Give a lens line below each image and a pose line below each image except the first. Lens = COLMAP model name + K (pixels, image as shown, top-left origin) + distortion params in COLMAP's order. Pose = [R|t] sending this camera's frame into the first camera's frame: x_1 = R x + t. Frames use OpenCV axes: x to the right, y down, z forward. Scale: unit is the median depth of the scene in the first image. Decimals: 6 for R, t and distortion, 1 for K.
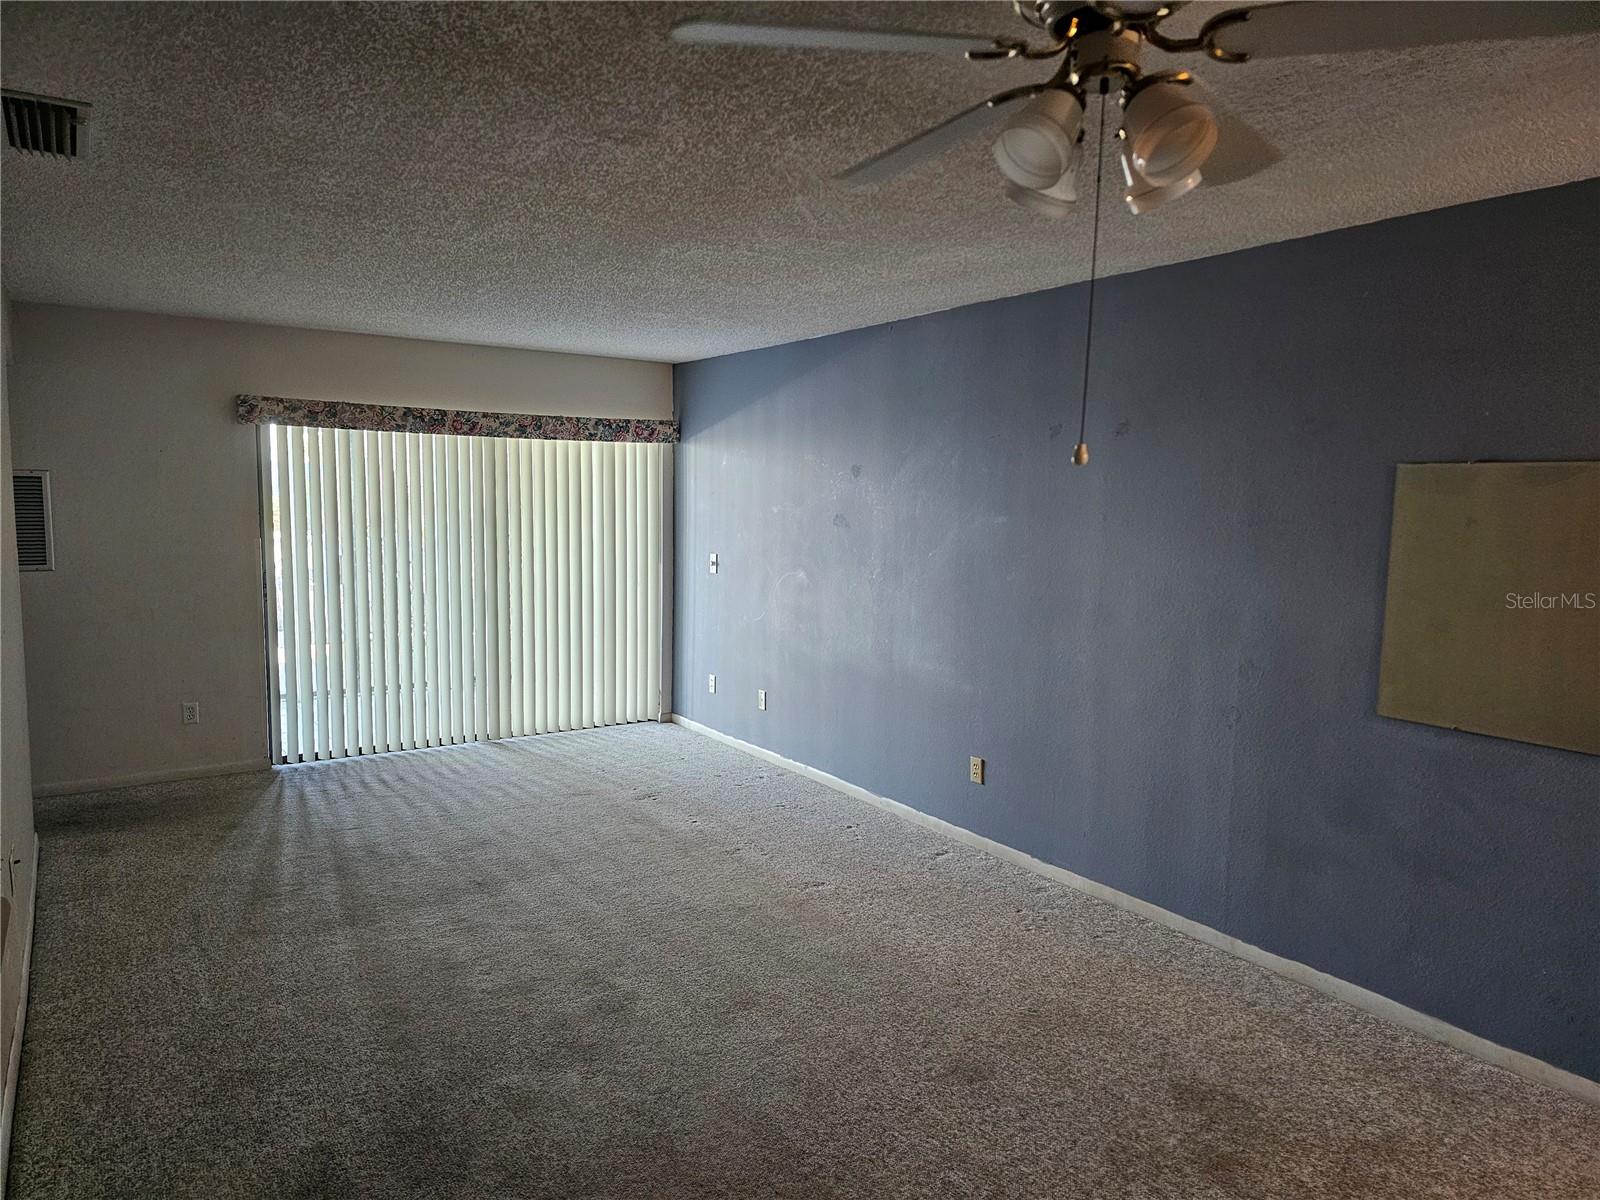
lens RADIAL K [[1073.0, 0, 788.6], [0, 1073.0, 607.4], [0, 0, 1]] dist [0.043451, -0.011457]
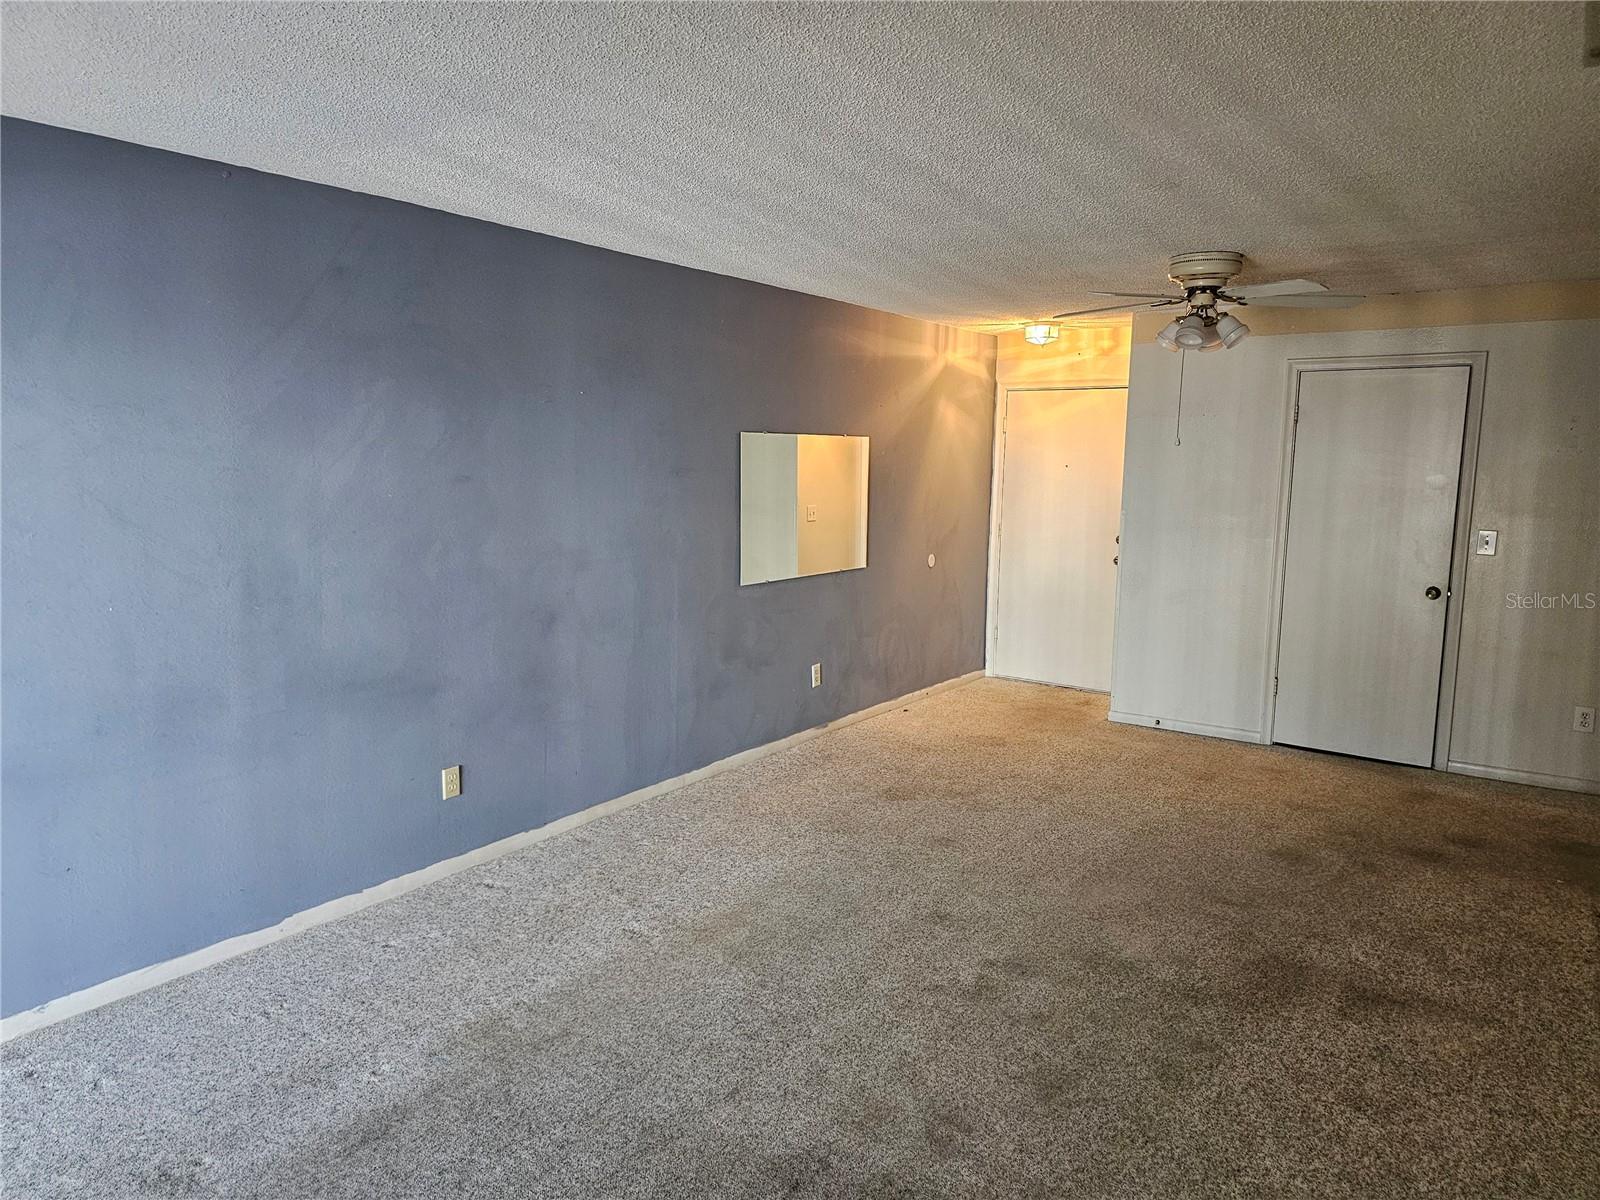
lens RADIAL K [[1073.0, 0, 798.0], [0, 1073.0, 589.9], [0, 0, 1]] dist [0.043451, -0.011457]
pose [[-0.366833, -0.142116, 0.919367, -0.699180], [0.080965, 0.979635, 0.183738, -0.130900], [-0.926757, 0.141838, -0.347856, 1.071778]]
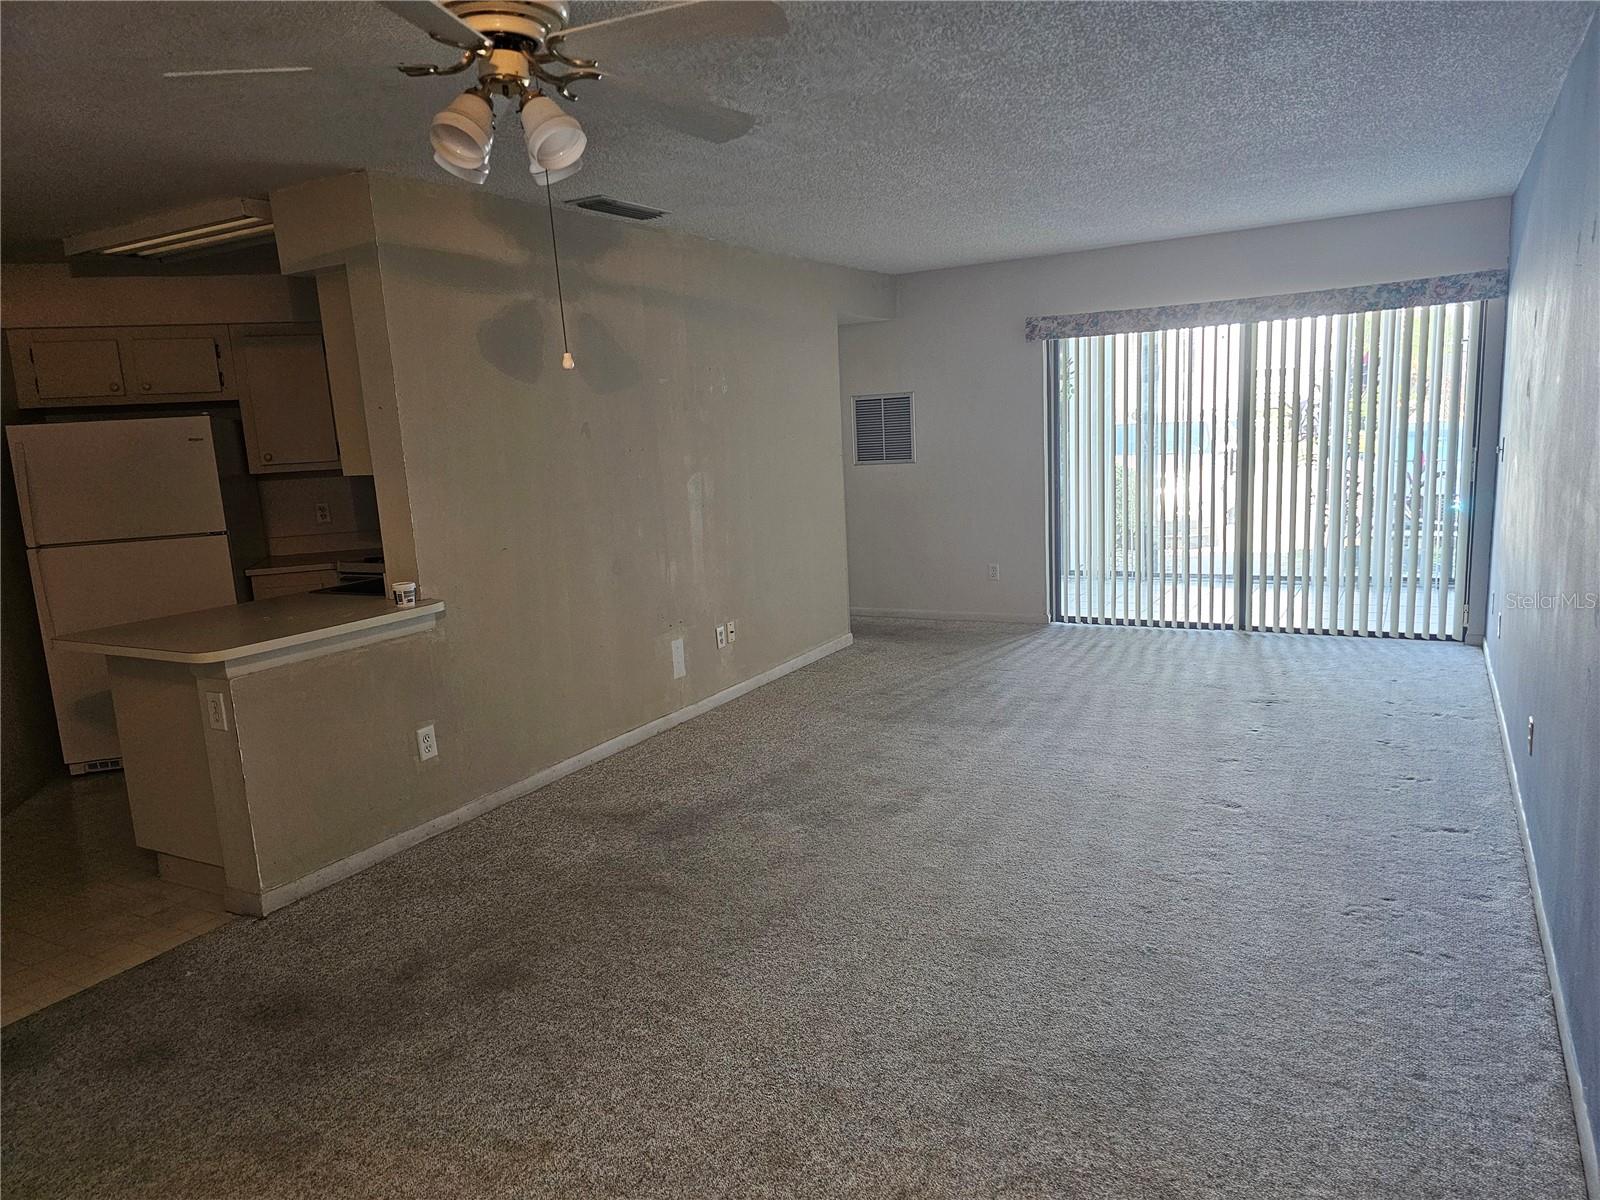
lens RADIAL K [[1073.0, 0, 788.5], [0, 1073.0, 604.5], [0, 0, 1]] dist [0.043451, -0.011457]
pose [[0.443101, 0.116866, -0.888822, 0.620532], [-0.032870, 0.992918, 0.114167, -0.003336], [0.895869, -0.021372, 0.443804, 0.247727]]
